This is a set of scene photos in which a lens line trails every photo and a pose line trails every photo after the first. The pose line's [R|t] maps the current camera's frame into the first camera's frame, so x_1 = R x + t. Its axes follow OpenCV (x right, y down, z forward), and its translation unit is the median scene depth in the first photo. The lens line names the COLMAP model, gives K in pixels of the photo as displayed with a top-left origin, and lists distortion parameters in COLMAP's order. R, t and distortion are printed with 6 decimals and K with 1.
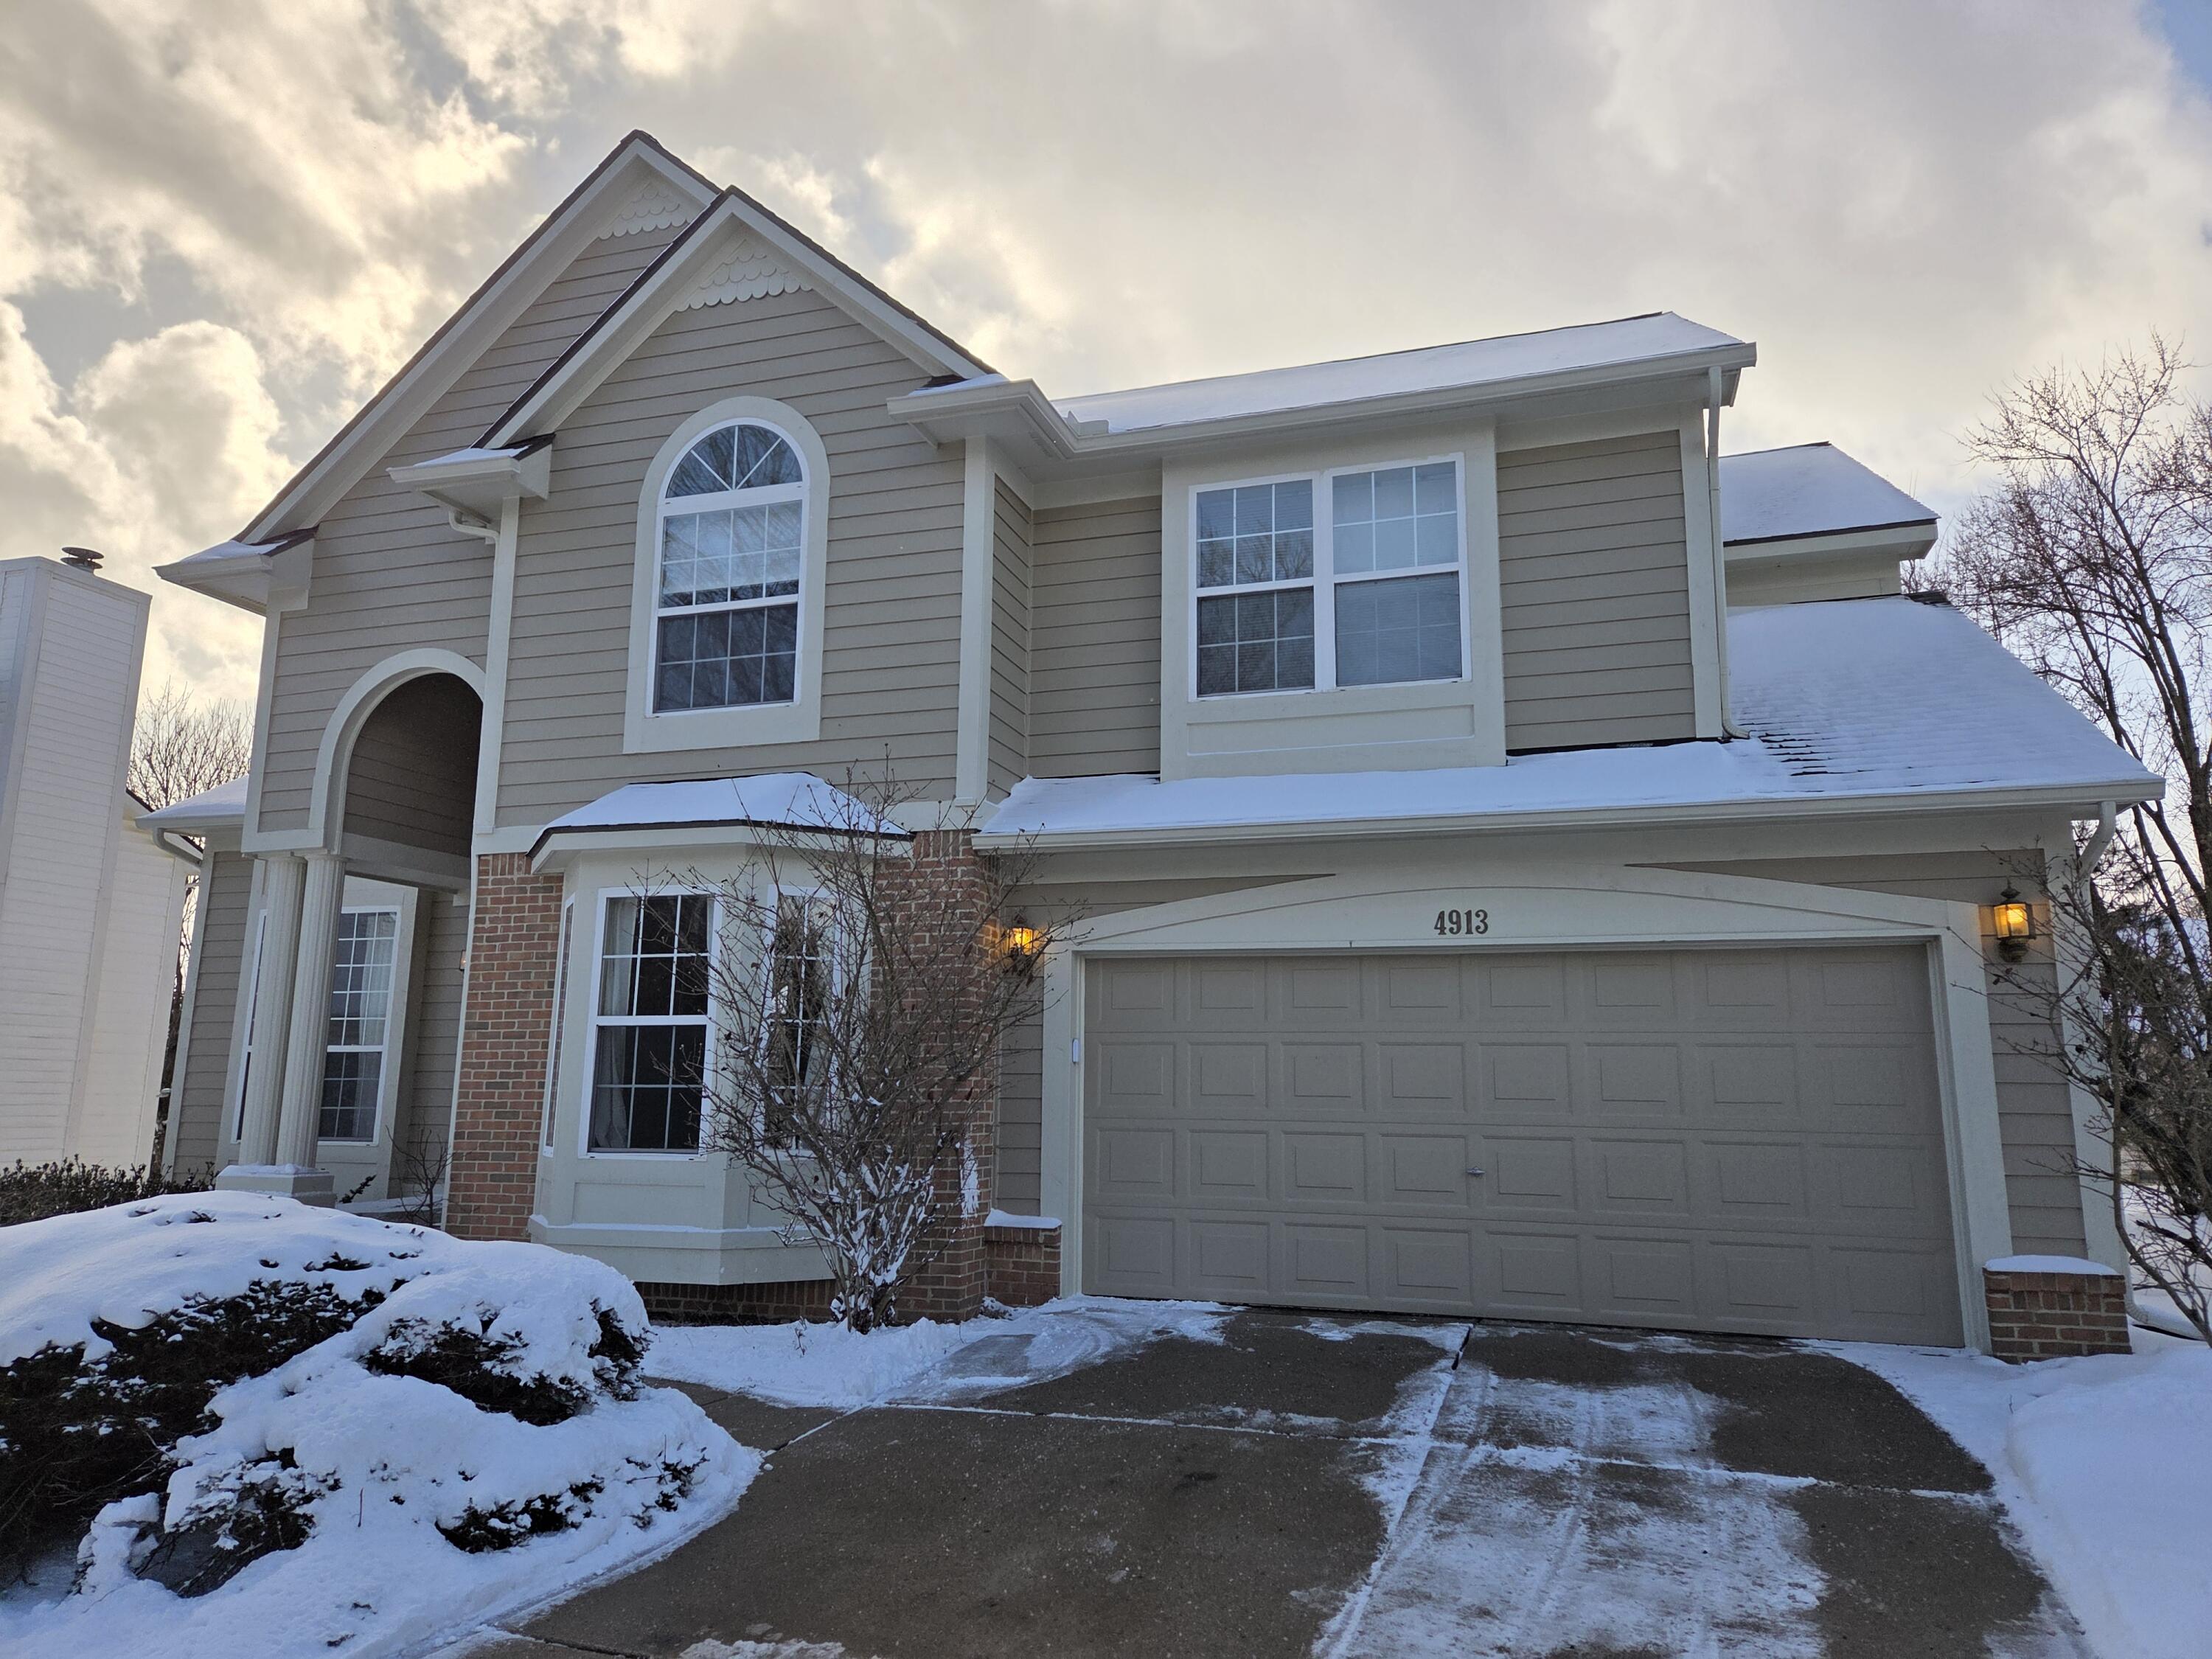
lens RADIAL K [[1506.8, 0, 1107.5], [0, 1506.8, 826.8], [0, 0, 1]] dist [0.020482, 0.000519]
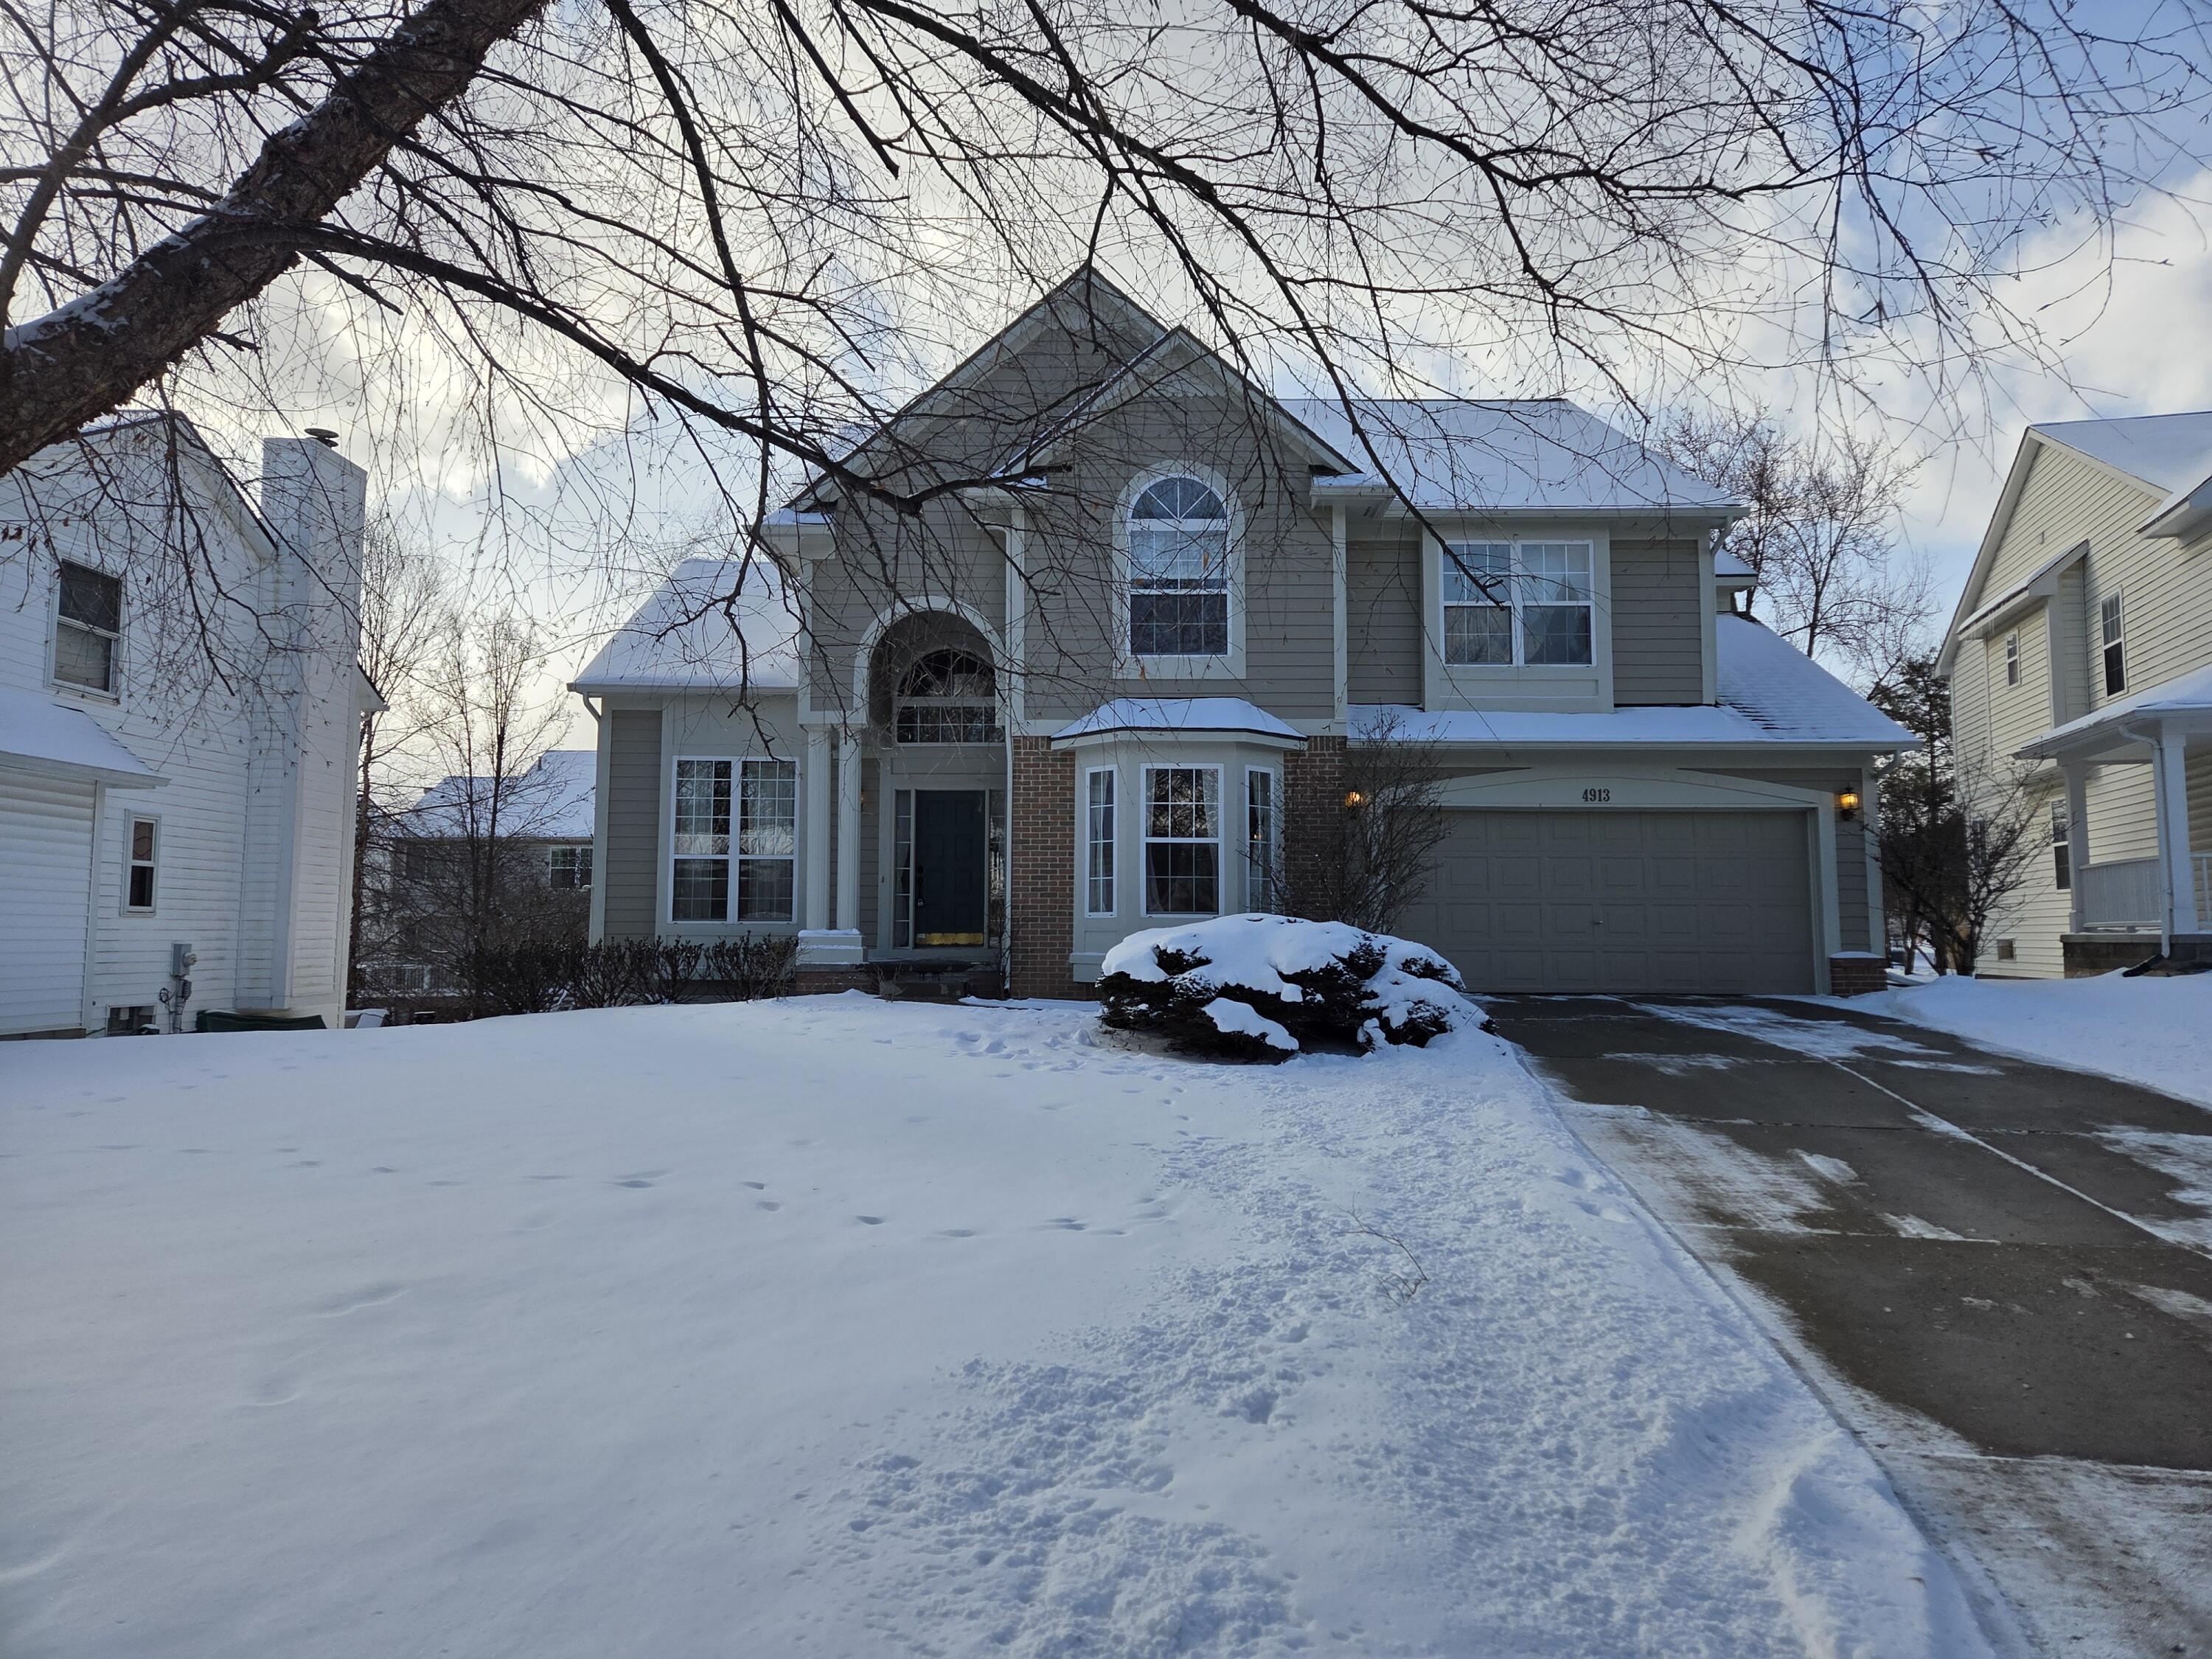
lens RADIAL K [[1506.8, 0, 1107.5], [0, 1506.8, 826.8], [0, 0, 1]] dist [0.020482, 0.000519]
pose [[0.956867, 0.013959, 0.290192, -0.817798], [-0.047391, 0.992966, 0.108502, -0.068081], [-0.286636, -0.117574, 0.950798, -0.589004]]
